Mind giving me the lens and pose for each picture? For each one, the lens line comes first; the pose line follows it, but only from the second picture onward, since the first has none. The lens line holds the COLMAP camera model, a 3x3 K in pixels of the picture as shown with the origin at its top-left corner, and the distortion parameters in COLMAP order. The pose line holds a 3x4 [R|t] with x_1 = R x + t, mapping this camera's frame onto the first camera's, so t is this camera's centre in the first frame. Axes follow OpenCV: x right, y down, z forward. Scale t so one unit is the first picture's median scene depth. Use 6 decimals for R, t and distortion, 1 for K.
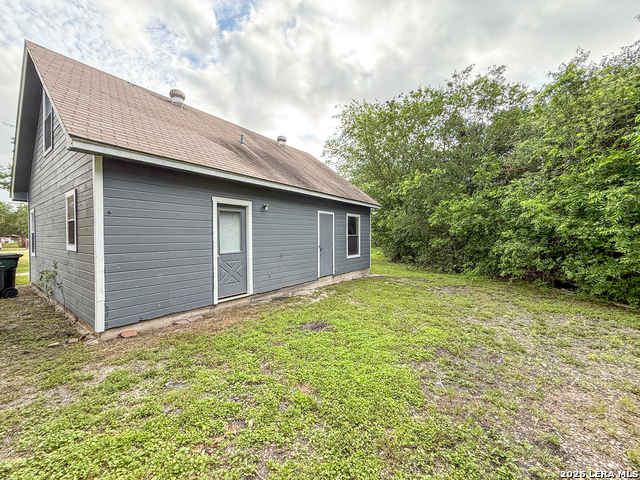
lens RADIAL K [[257.0, 0, 319.3], [0, 257.0, 239.1], [0, 0, 1]] dist [0.003640, 0.000202]
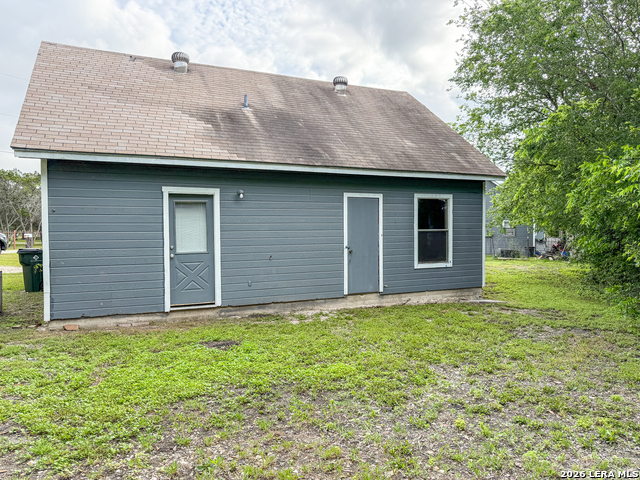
lens RADIAL K [[458.4, 0, 321.5], [0, 458.4, 240.3], [0, 0, 1]] dist [-0.013516, -0.005141]
pose [[0.884635, 0.014134, -0.466070, 0.664756], [-0.006343, 0.999813, 0.018280, -0.014399], [0.466241, -0.013215, 0.884559, -0.096167]]
